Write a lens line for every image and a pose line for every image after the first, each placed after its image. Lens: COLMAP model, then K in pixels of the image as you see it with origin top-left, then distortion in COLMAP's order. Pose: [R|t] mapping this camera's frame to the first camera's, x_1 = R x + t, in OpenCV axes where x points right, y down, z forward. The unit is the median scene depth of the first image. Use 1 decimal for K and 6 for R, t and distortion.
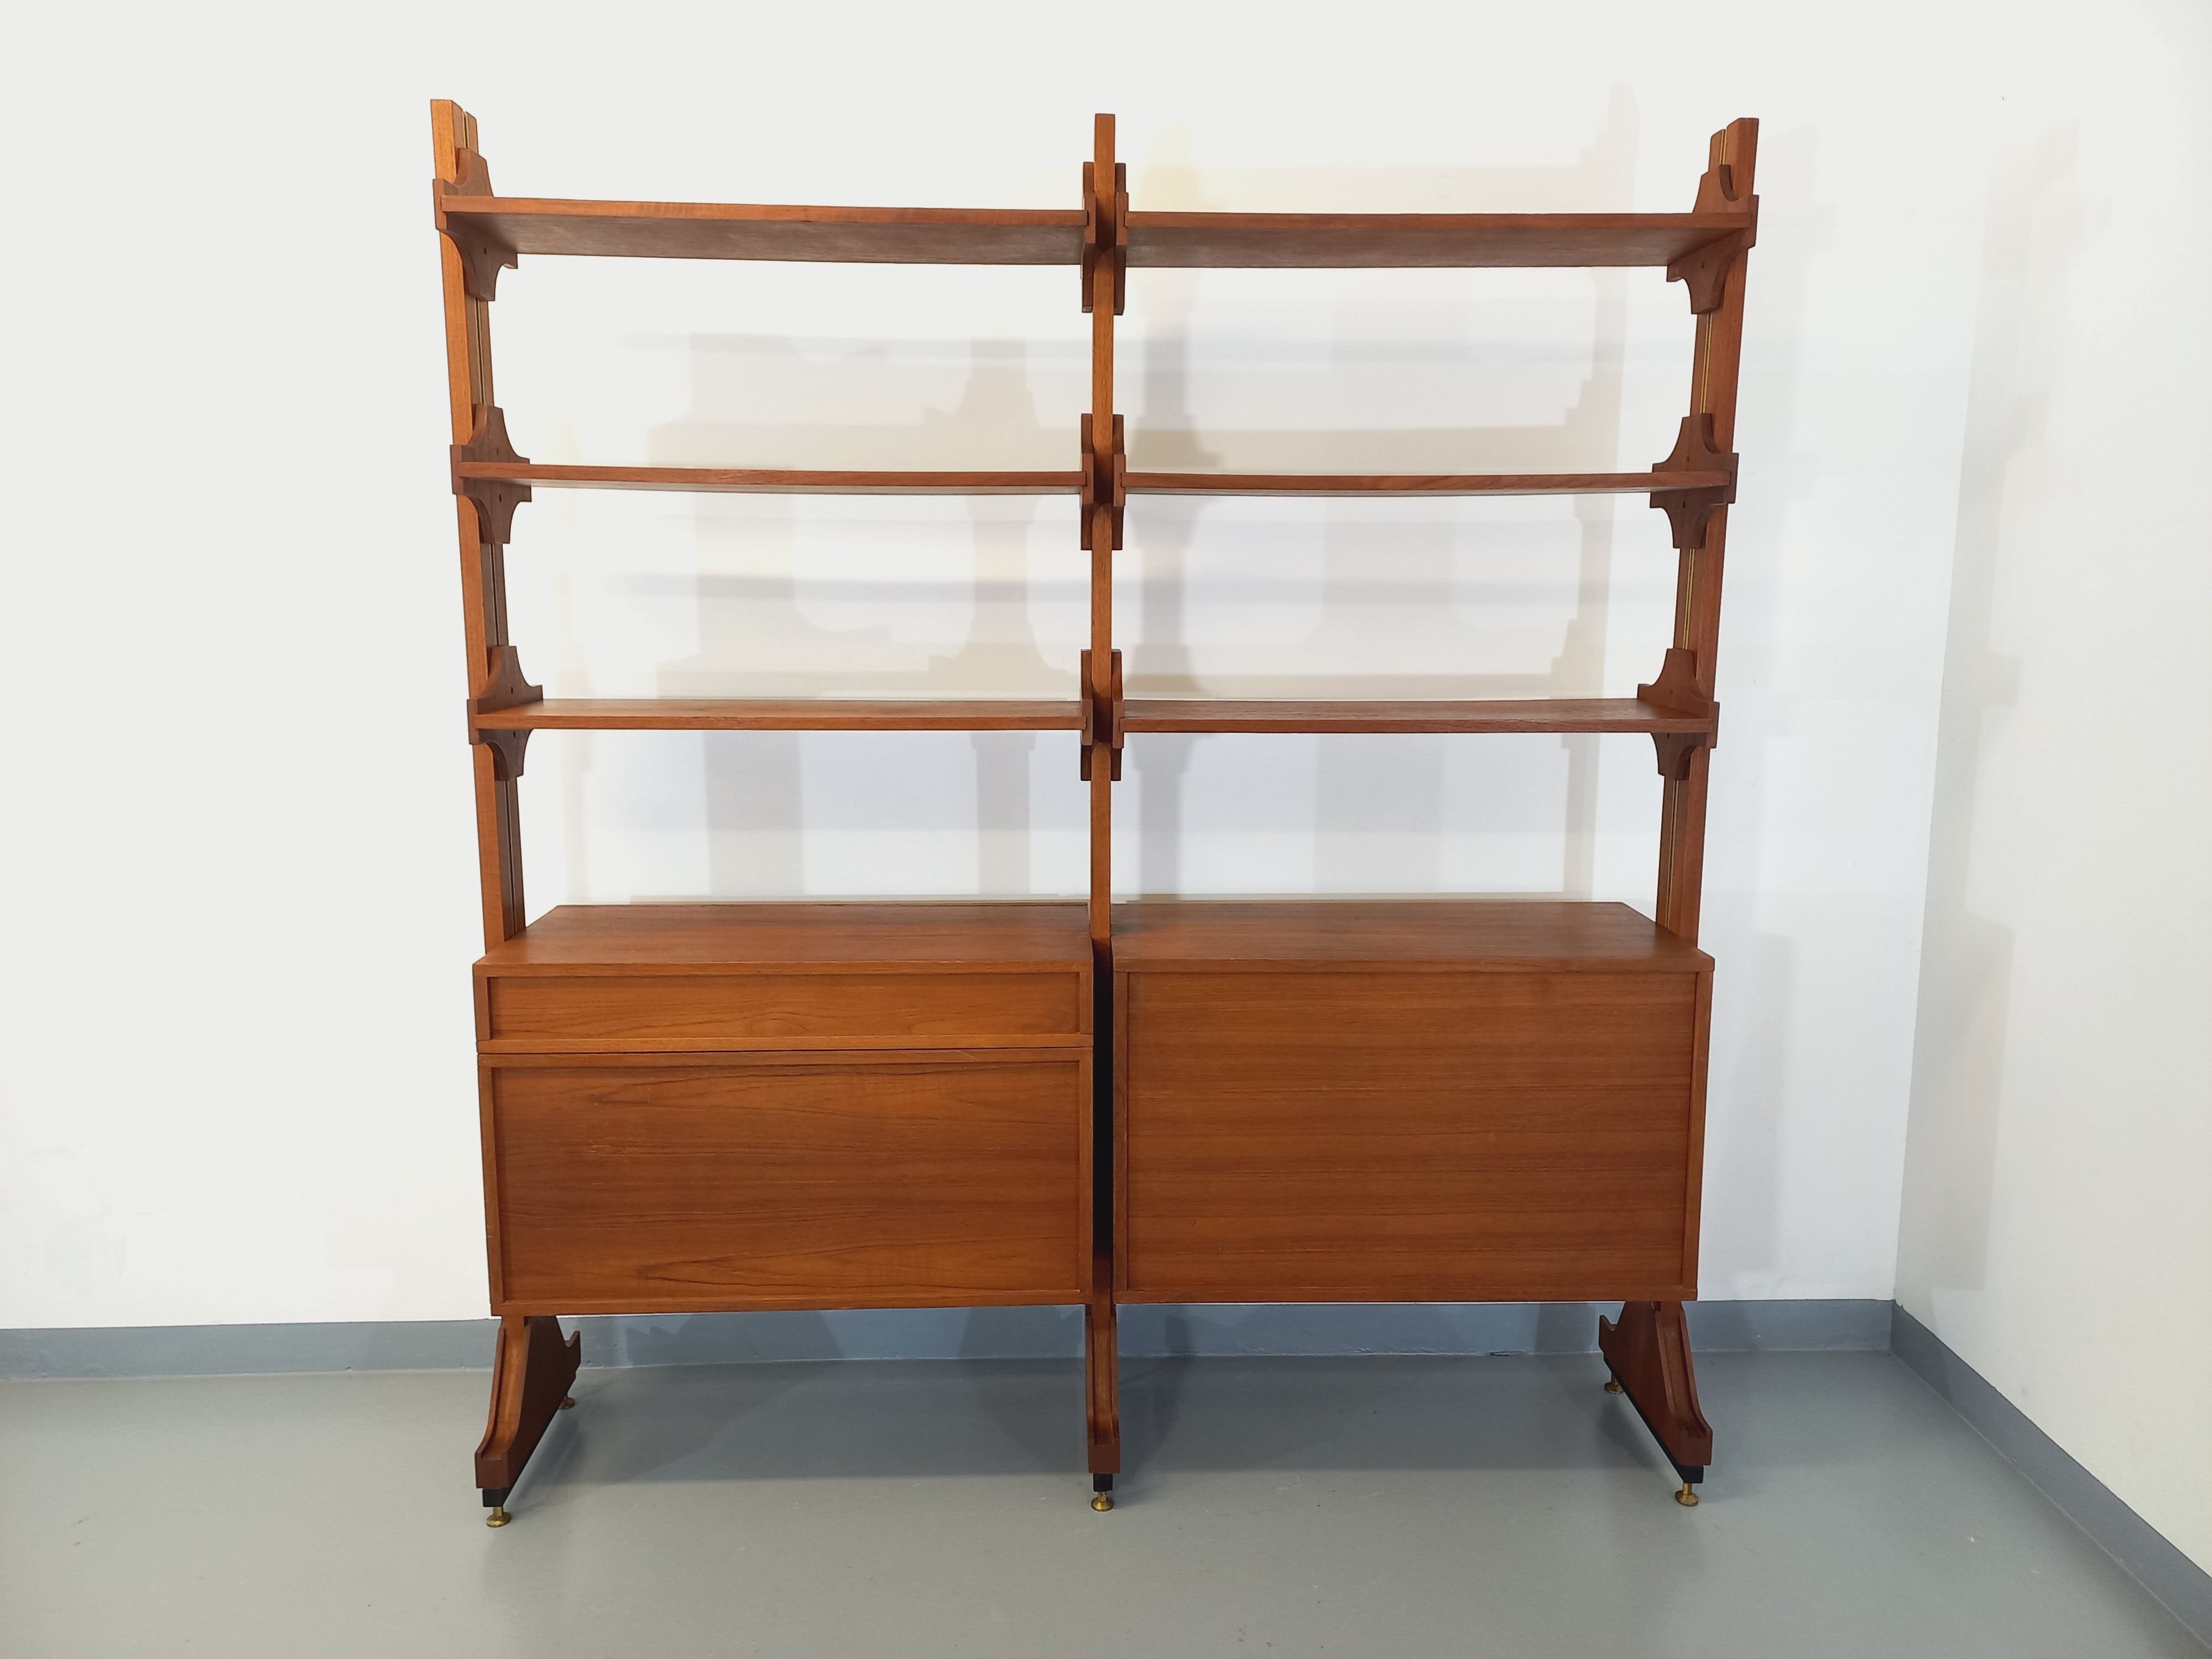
lens RADIAL K [[1610.6, 0, 1097.4], [0, 1610.6, 822.3], [0, 0, 1]] dist [0.089894, -0.076845]
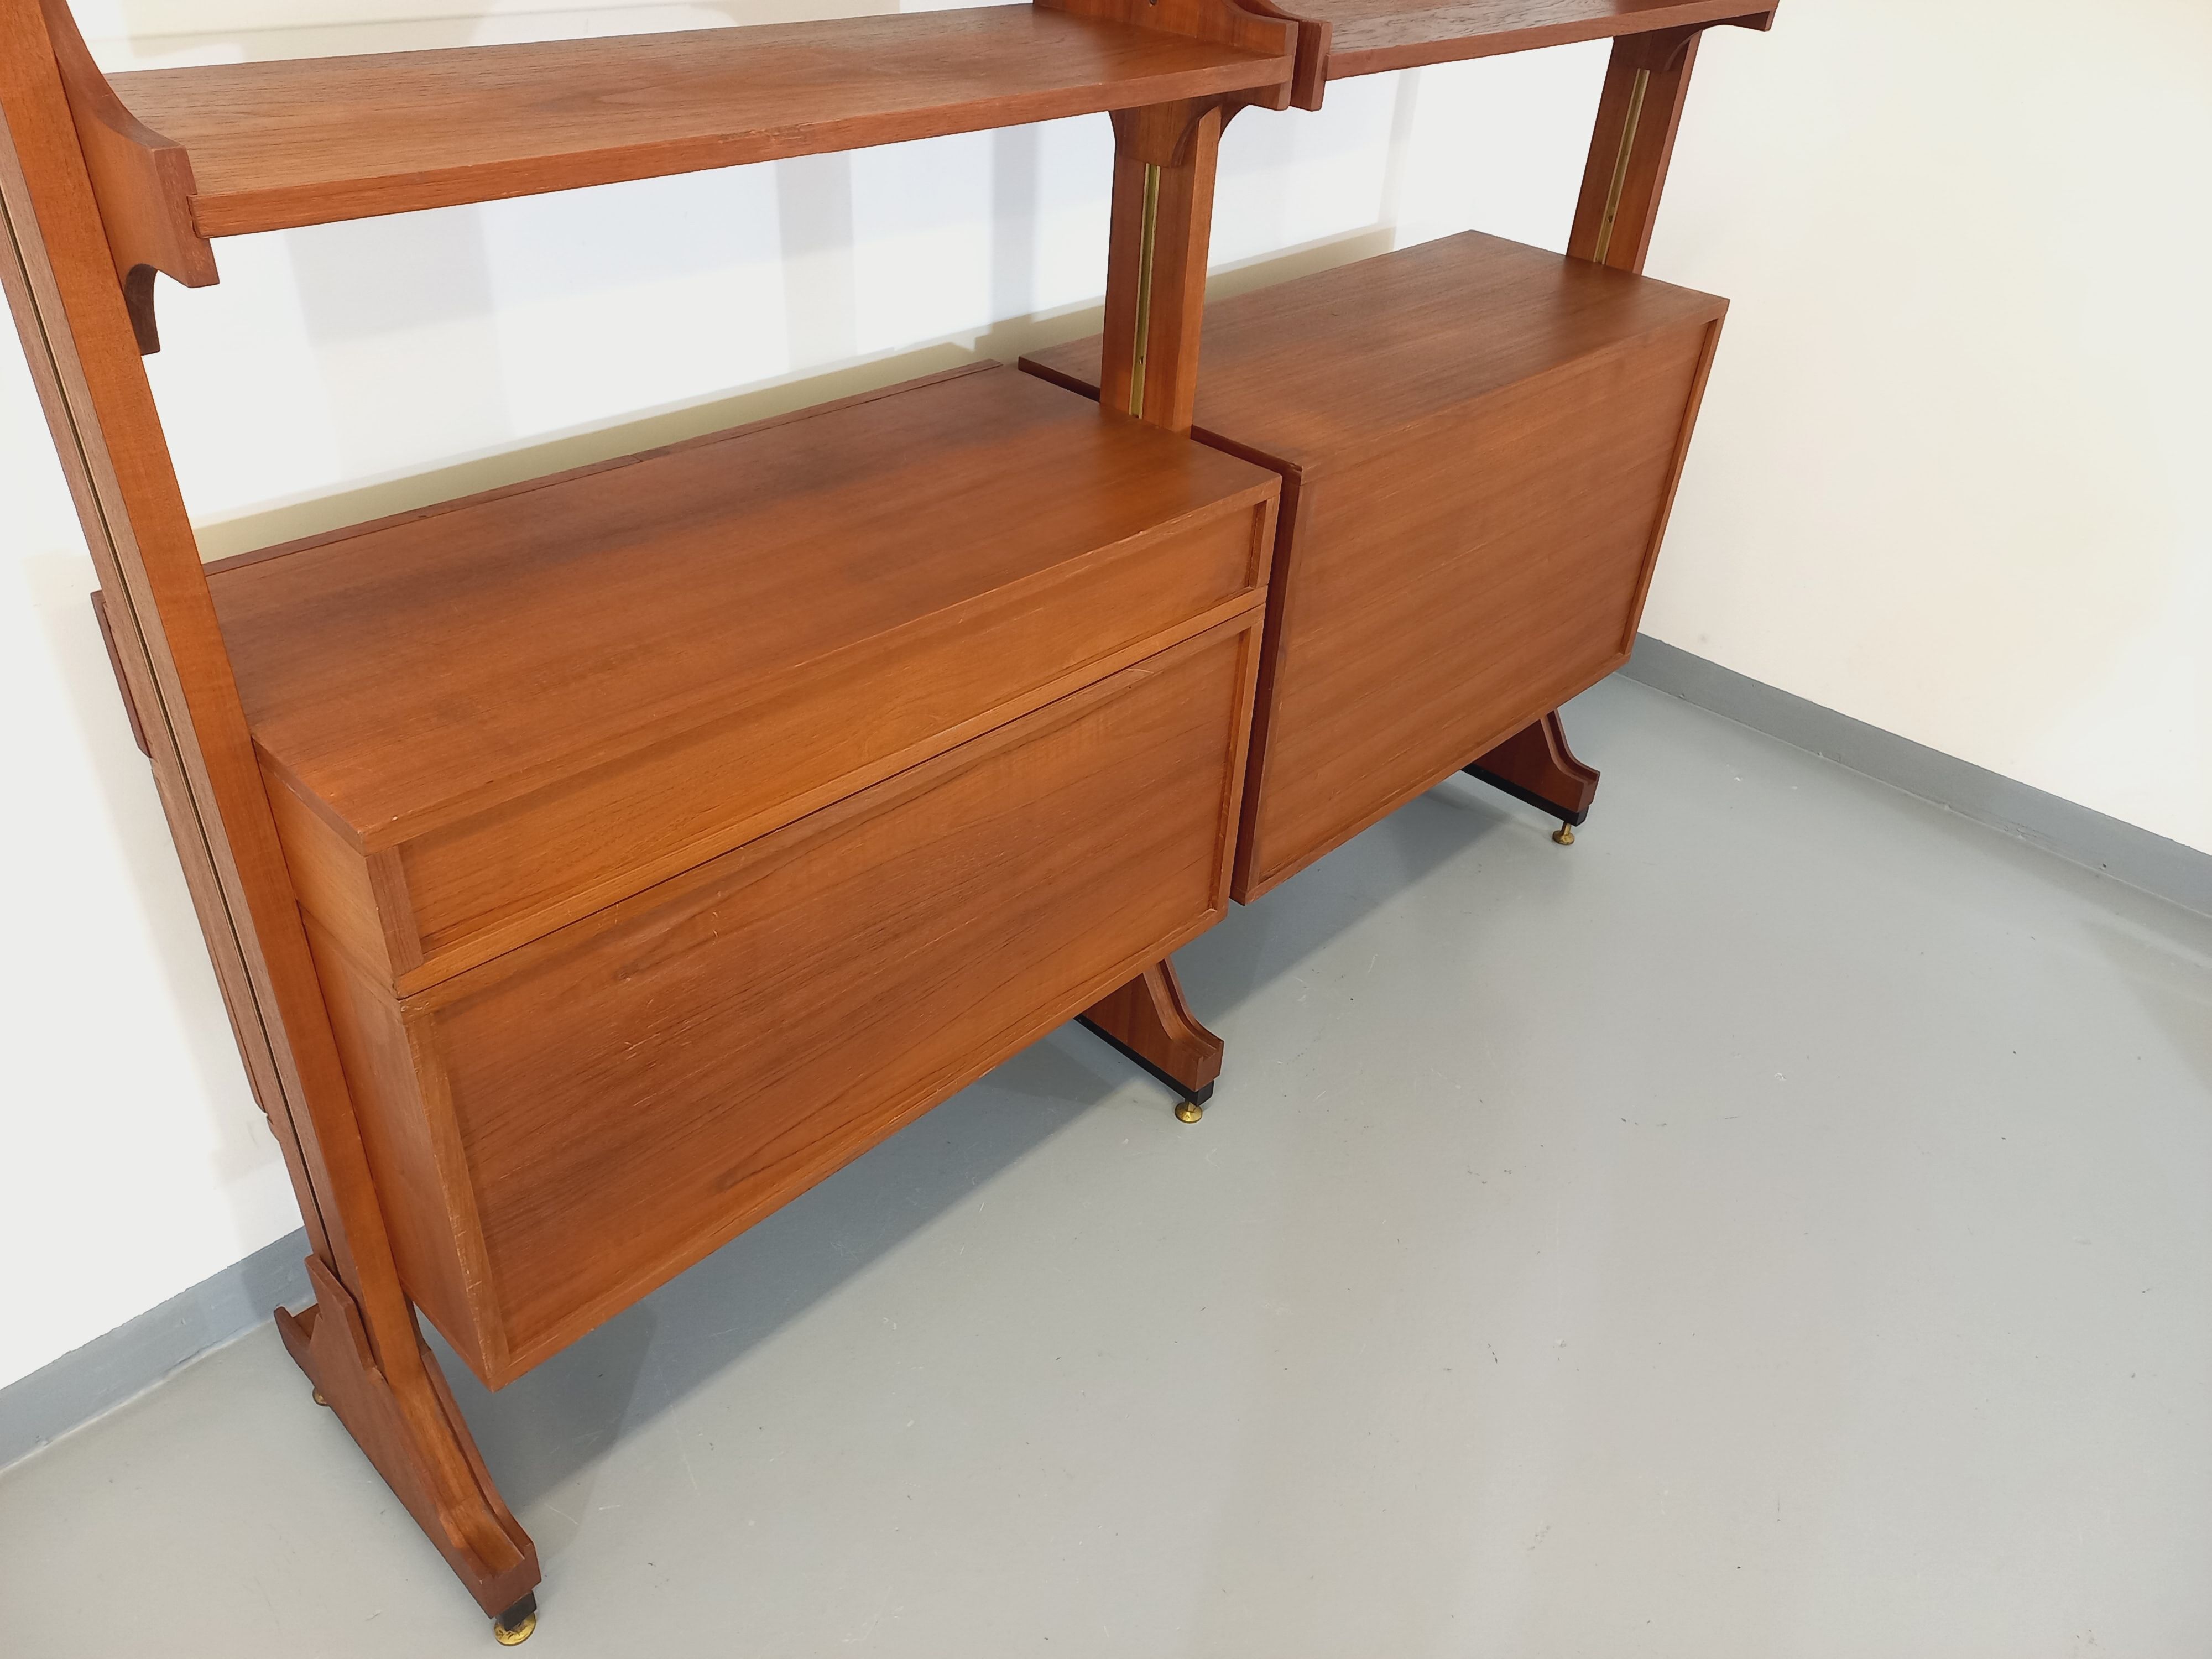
lens RADIAL K [[1610.6, 0, 1123.8], [0, 1610.6, 807.5], [0, 0, 1]] dist [0.089894, -0.076845]
pose [[0.712316, -0.358357, 0.603478, -0.473733], [0.049866, 0.883496, 0.465777, -0.099552], [-0.700085, -0.301687, 0.647198, 0.570101]]
